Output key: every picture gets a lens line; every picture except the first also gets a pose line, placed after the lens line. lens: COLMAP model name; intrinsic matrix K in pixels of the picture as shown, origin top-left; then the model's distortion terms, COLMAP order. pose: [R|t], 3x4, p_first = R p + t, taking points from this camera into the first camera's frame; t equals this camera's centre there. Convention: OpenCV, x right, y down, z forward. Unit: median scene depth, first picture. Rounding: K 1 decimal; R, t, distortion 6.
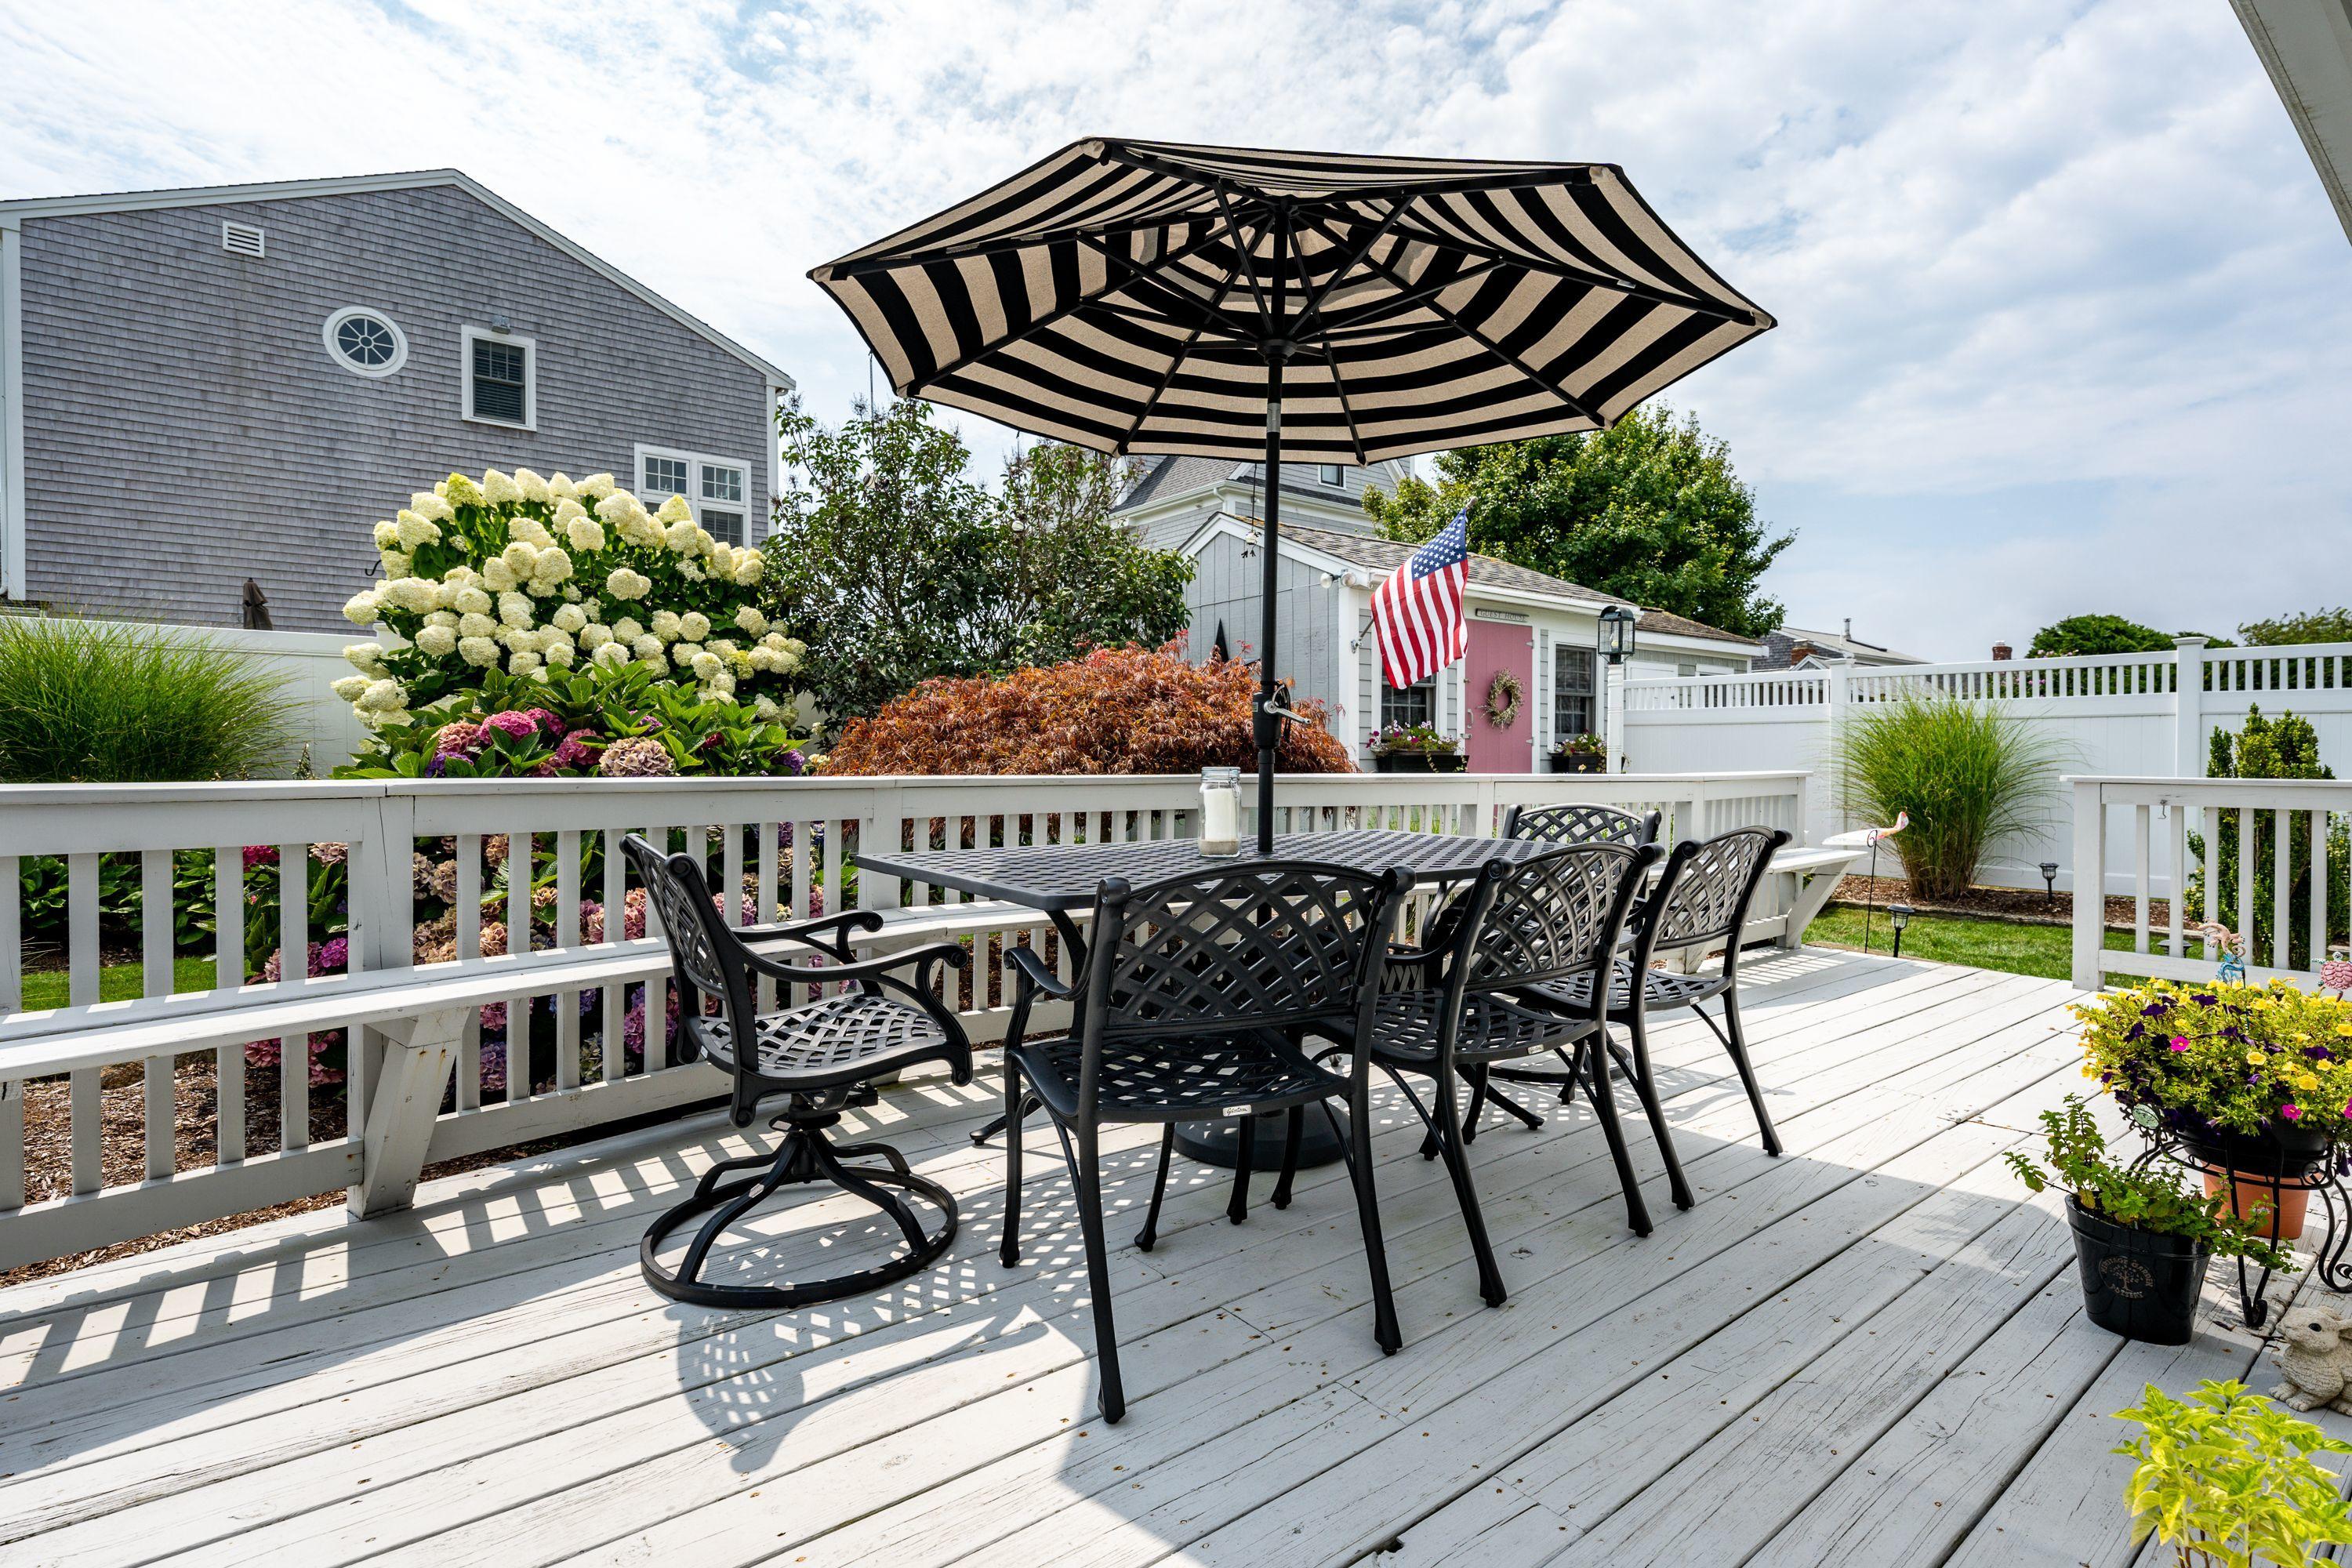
lens RADIAL K [[1108.3, 0, 1176.0], [0, 1108.3, 784.0], [0, 0, 1]] dist [0.003499, 0.000287]
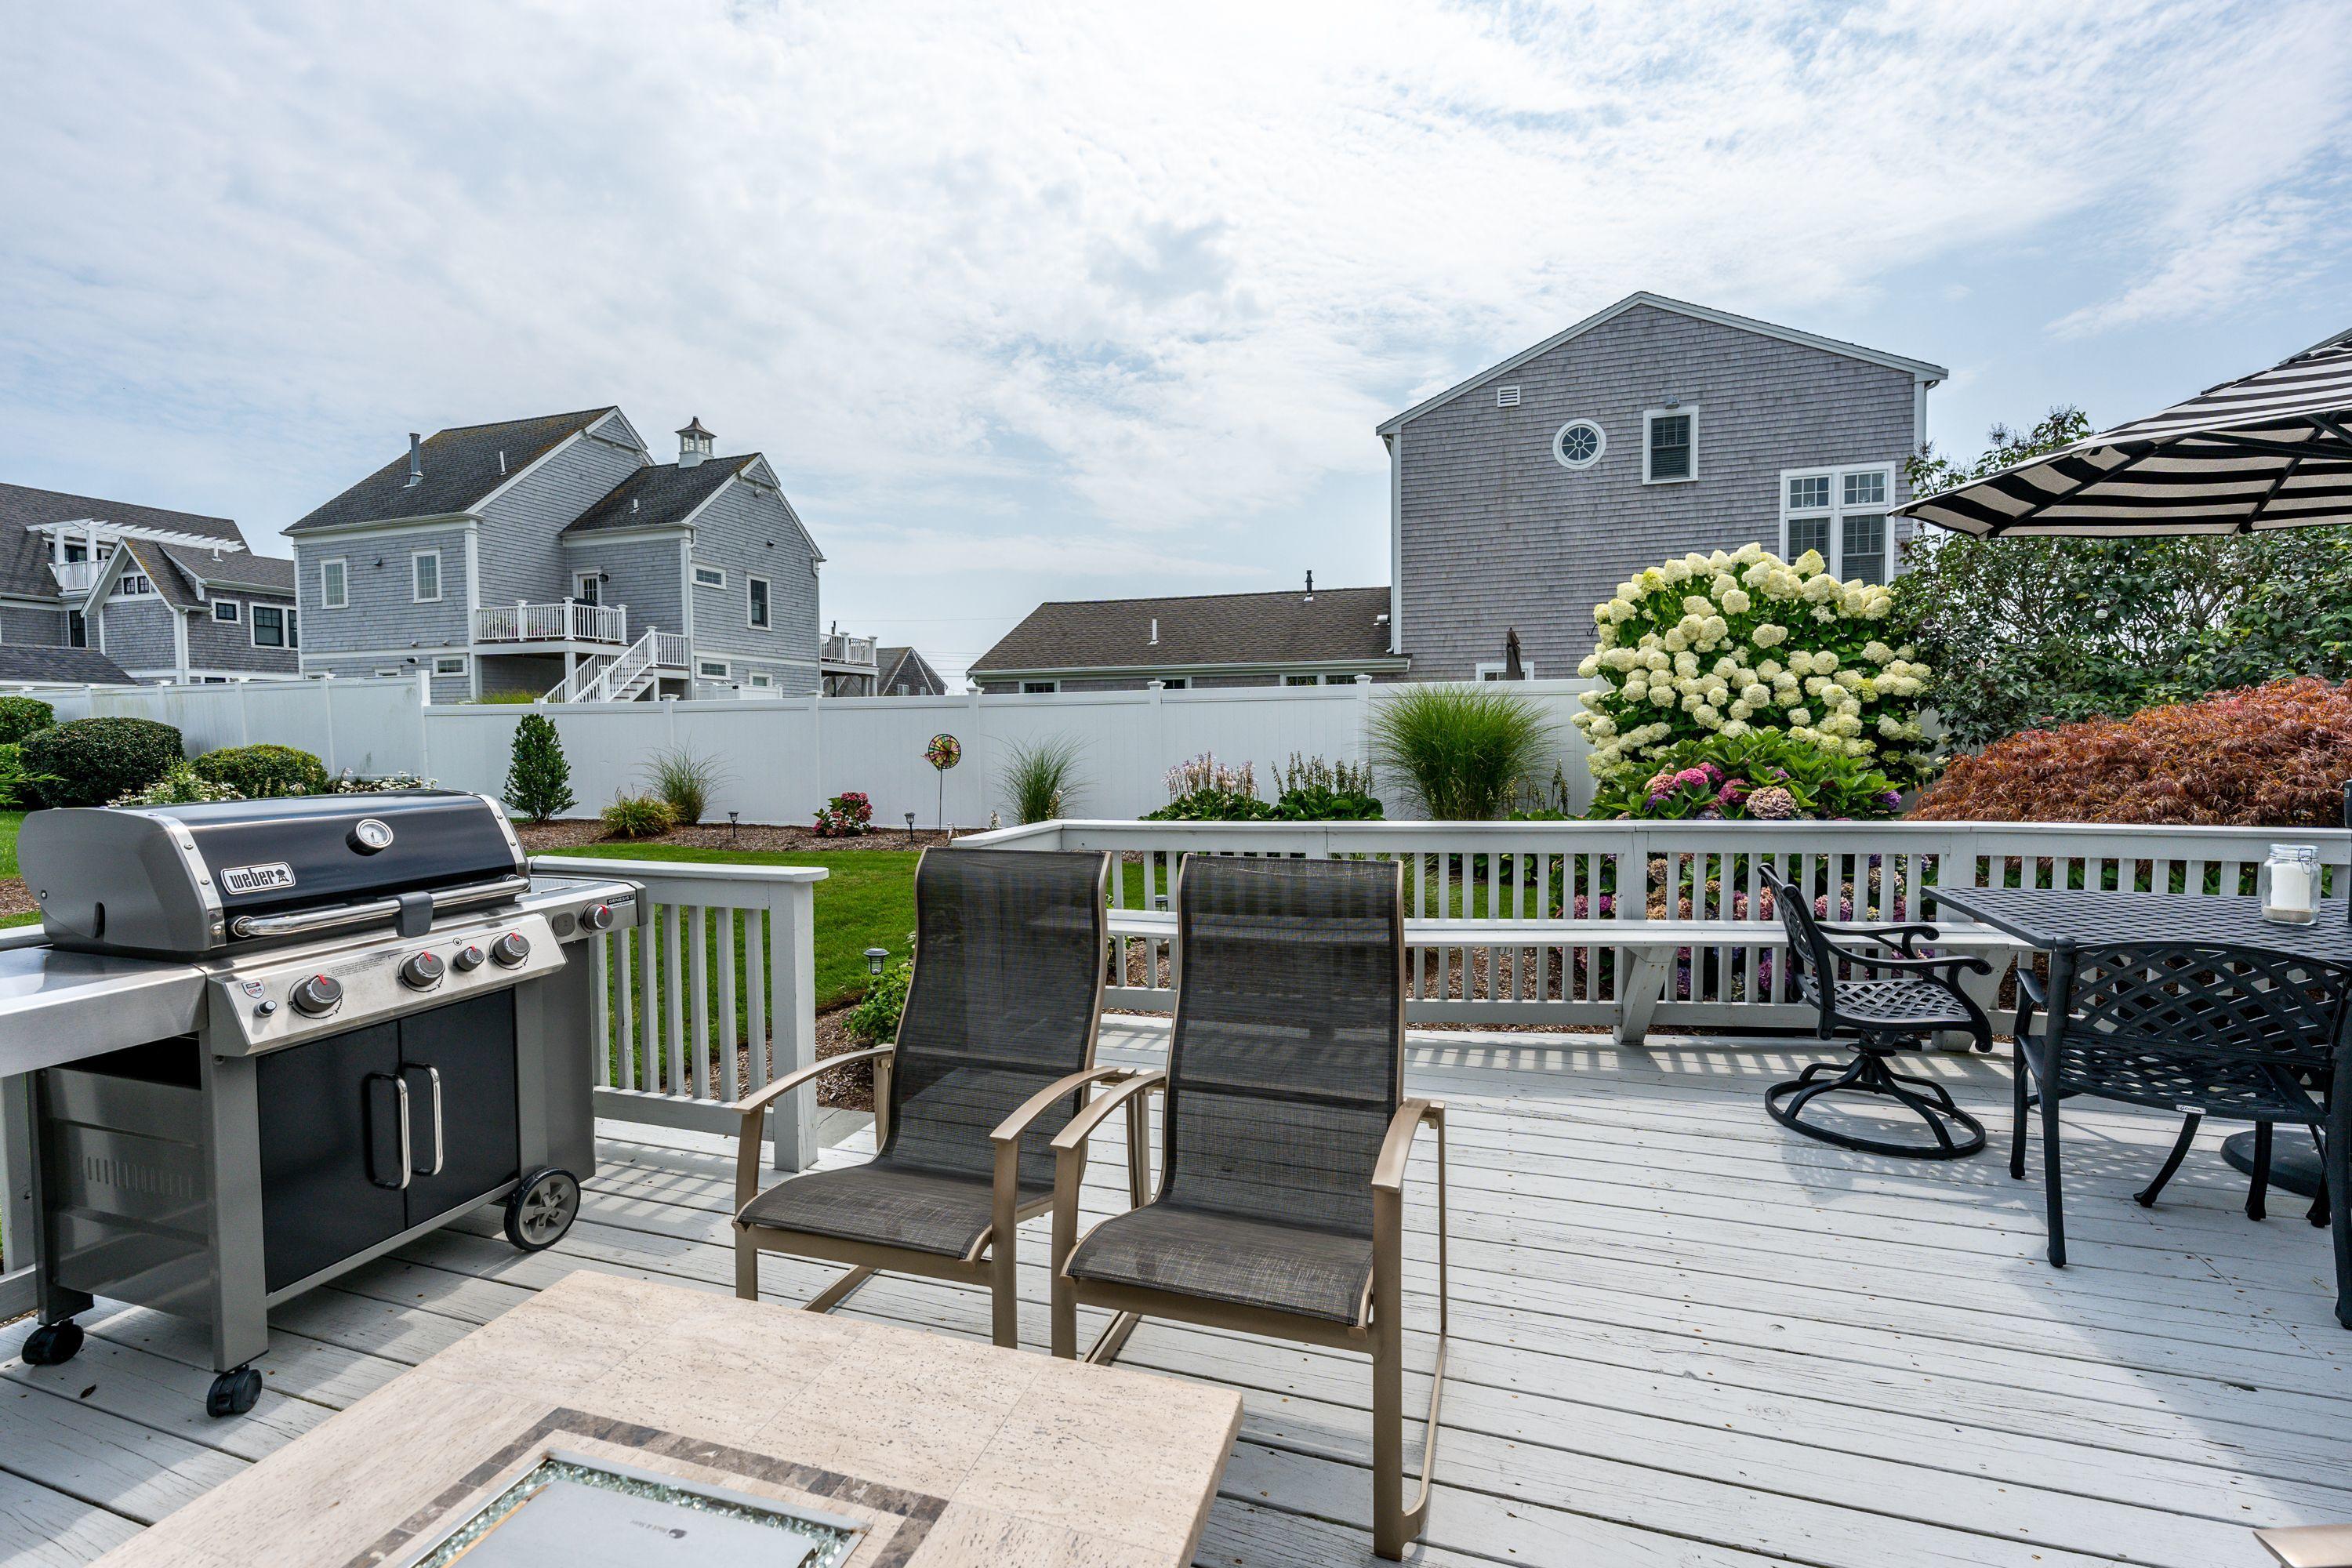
lens RADIAL K [[1027.4, 0, 1180.7], [0, 1027.4, 771.3], [0, 0, 1]] dist [0.001344, -0.000146]
pose [[0.557030, 0.025226, -0.830109, 0.243589], [-0.002314, 0.999582, 0.028824, -0.104028], [0.830489, -0.014135, 0.556856, -0.478094]]
